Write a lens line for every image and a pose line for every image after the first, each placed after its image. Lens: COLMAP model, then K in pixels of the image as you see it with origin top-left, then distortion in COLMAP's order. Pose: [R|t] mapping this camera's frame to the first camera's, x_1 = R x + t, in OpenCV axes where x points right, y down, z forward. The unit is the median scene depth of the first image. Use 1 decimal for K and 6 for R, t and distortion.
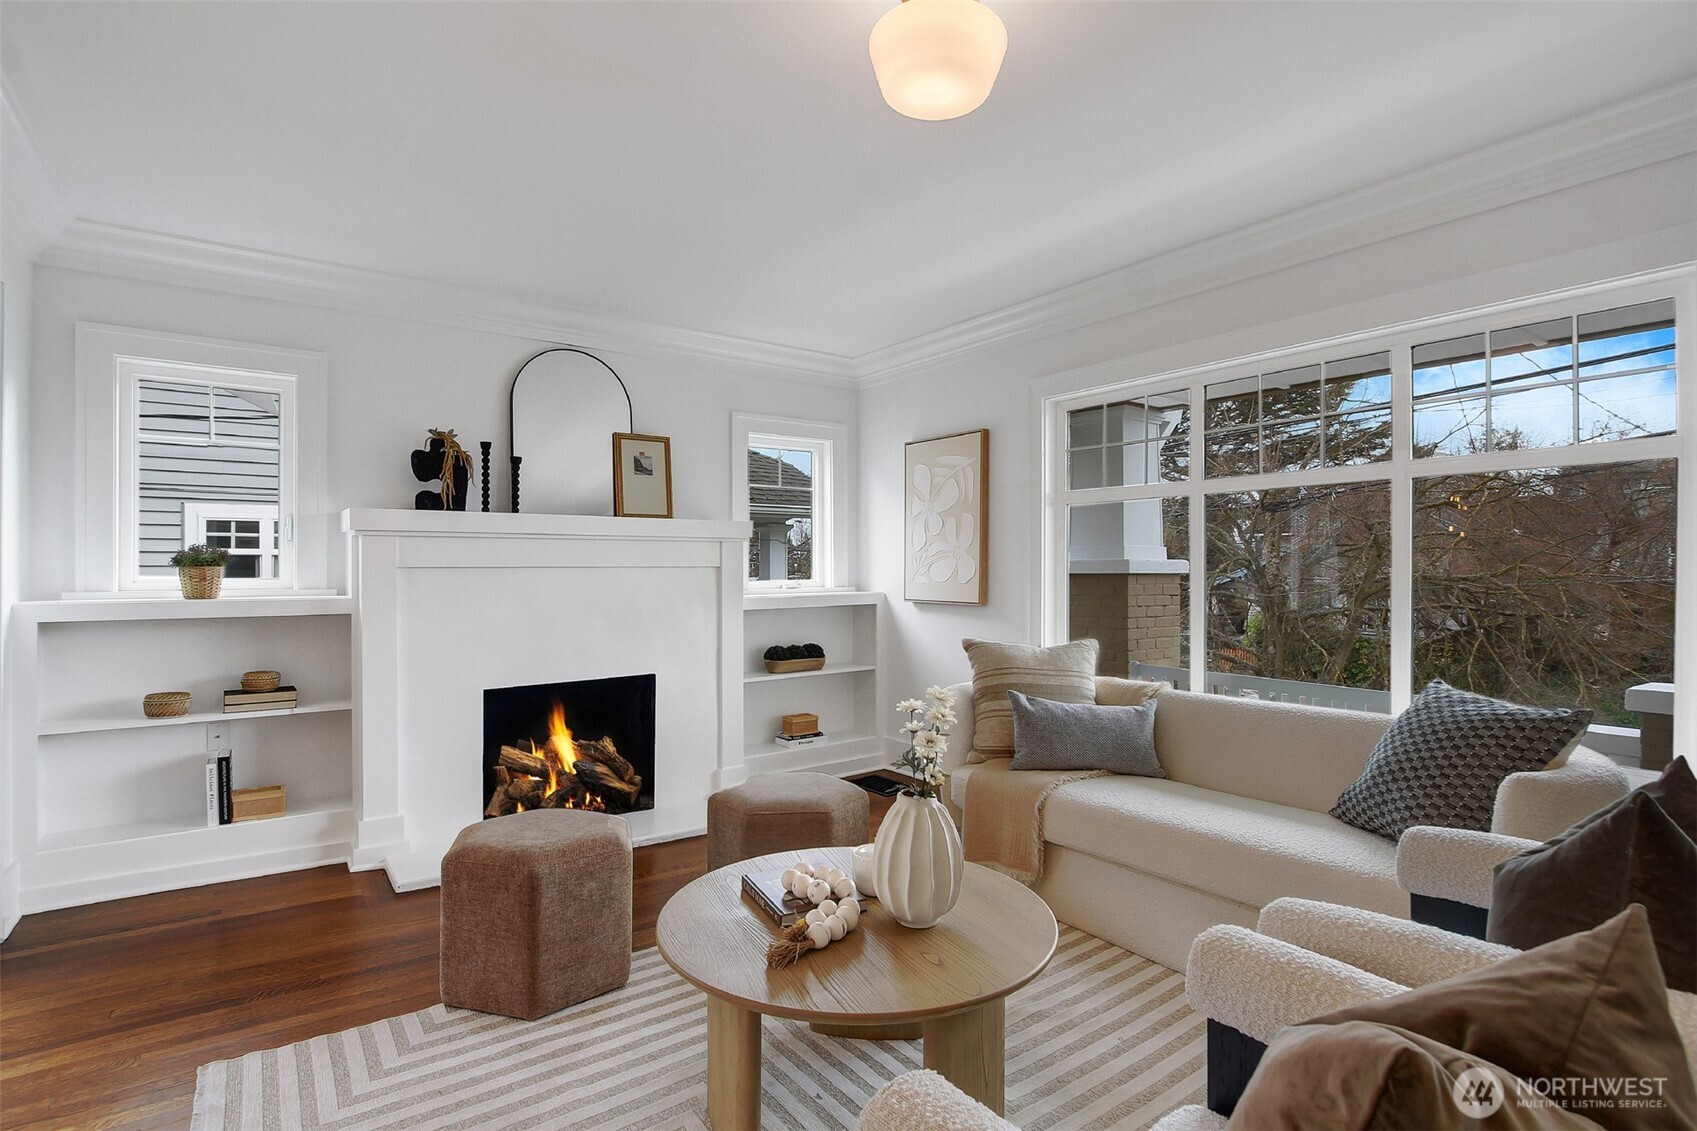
lens RADIAL K [[821.9, 0, 828.1], [0, 821.9, 571.4], [0, 0, 1]] dist [-0.018056, 0.000681]
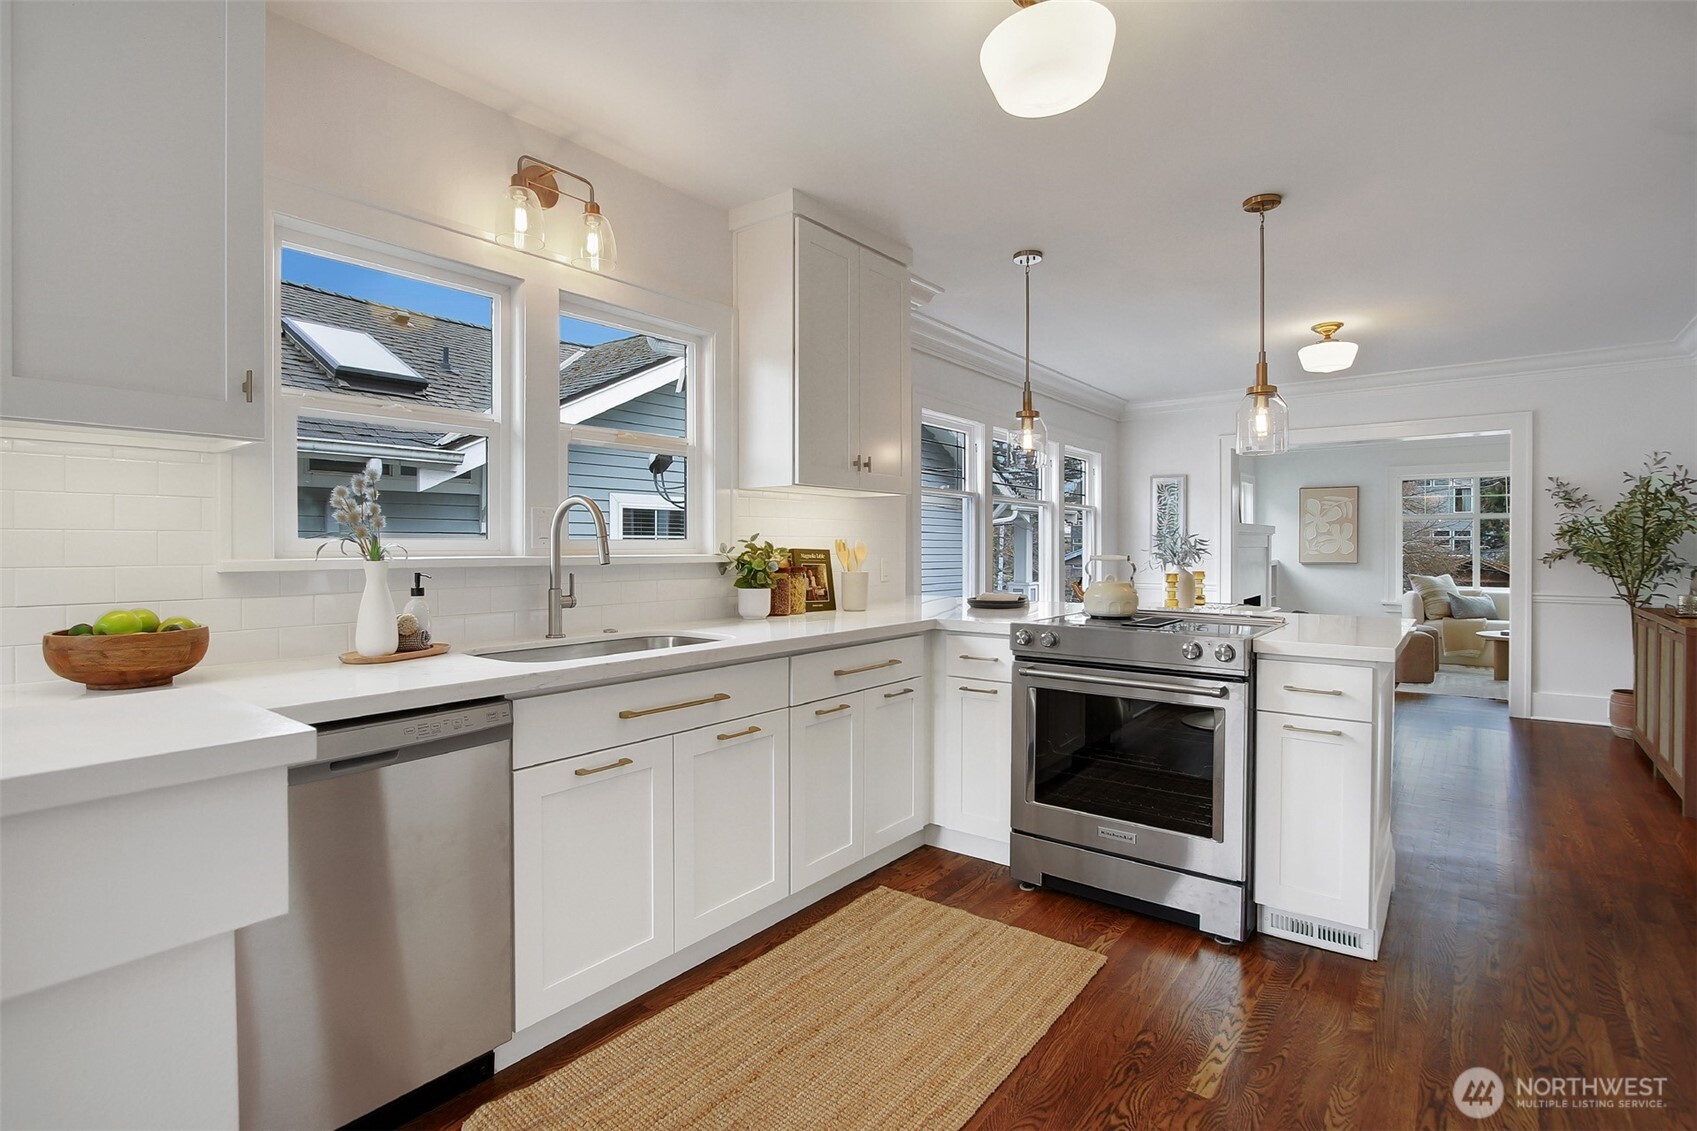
lens RADIAL K [[821.9, 0, 833.6], [0, 821.9, 558.4], [0, 0, 1]] dist [-0.018056, 0.000681]
pose [[0.954214, -0.006799, 0.299046, -2.078187], [0.004286, 0.999950, 0.009058, -0.000736], [-0.299093, -0.007362, 0.954196, -0.792279]]
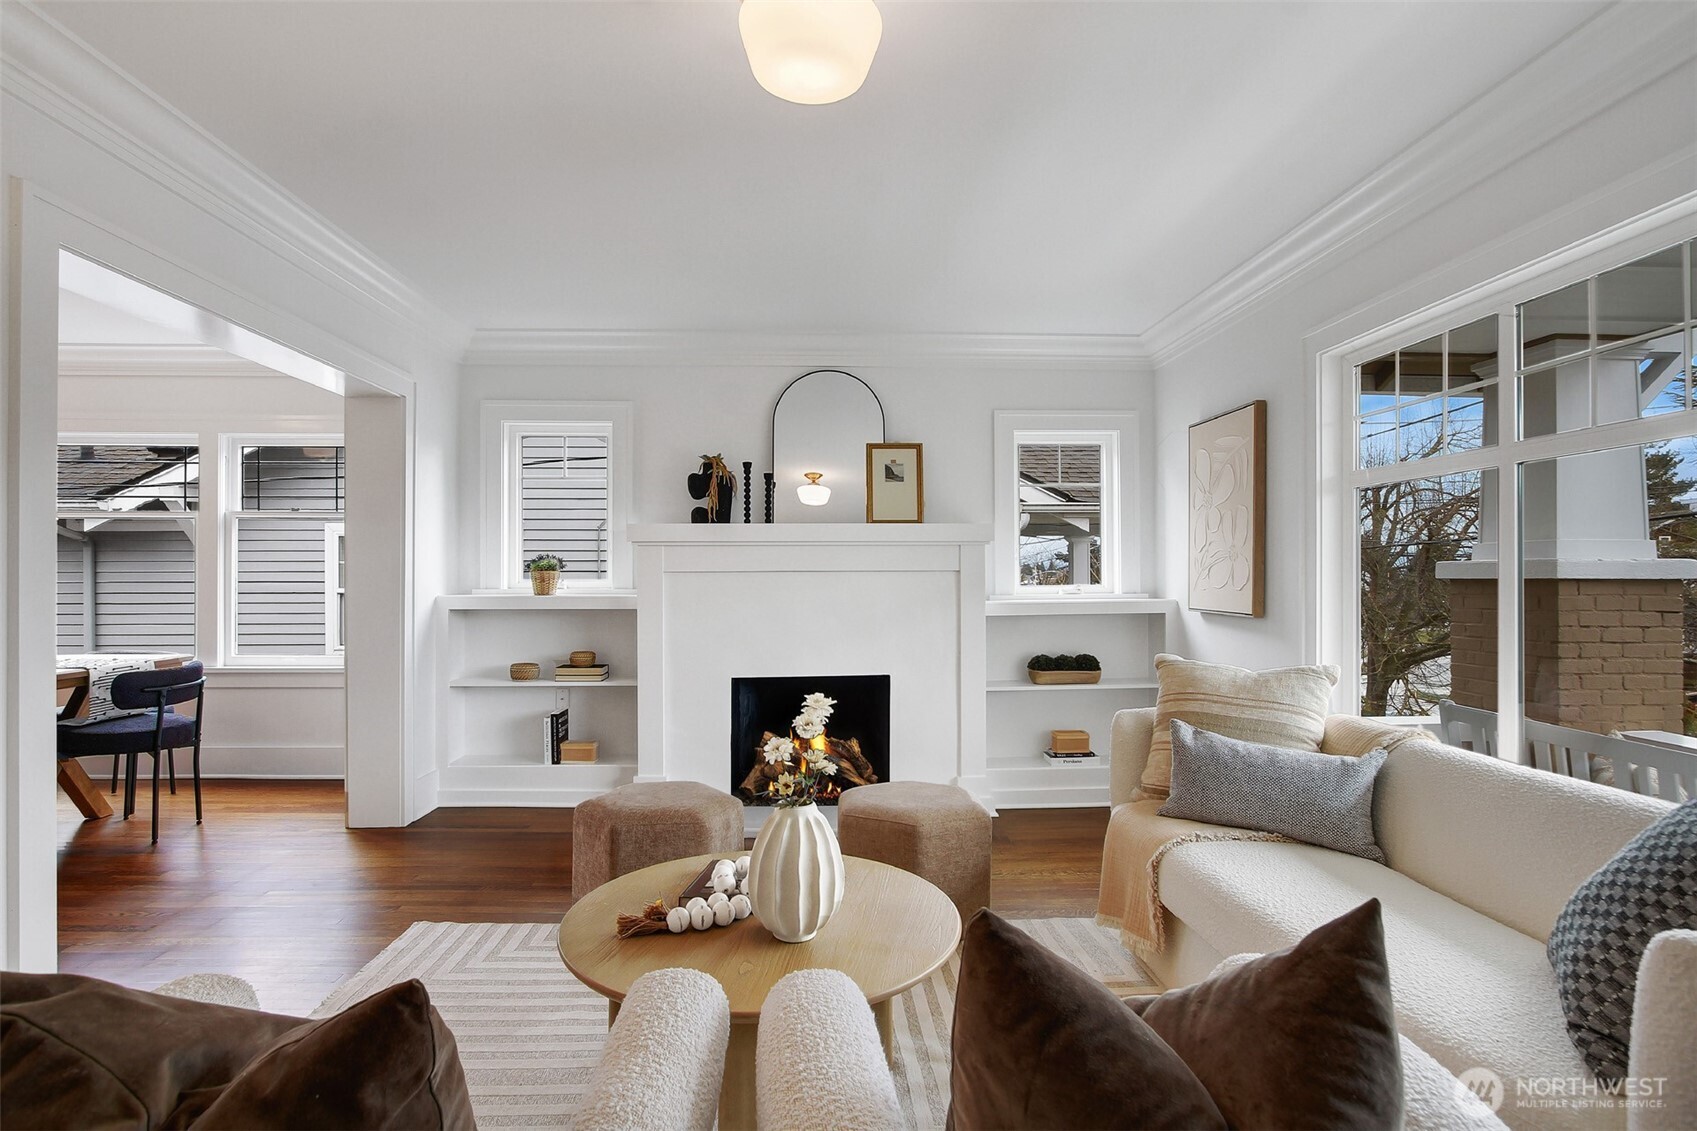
lens RADIAL K [[821.9, 0, 797.3], [0, 821.9, 569.2], [0, 0, 1]] dist [-0.018056, 0.000681]
pose [[0.833335, -0.002808, -0.552761, 0.275042], [-0.001875, 0.999967, -0.007906, 0.000931], [0.552765, 0.007625, 0.833303, 0.080314]]
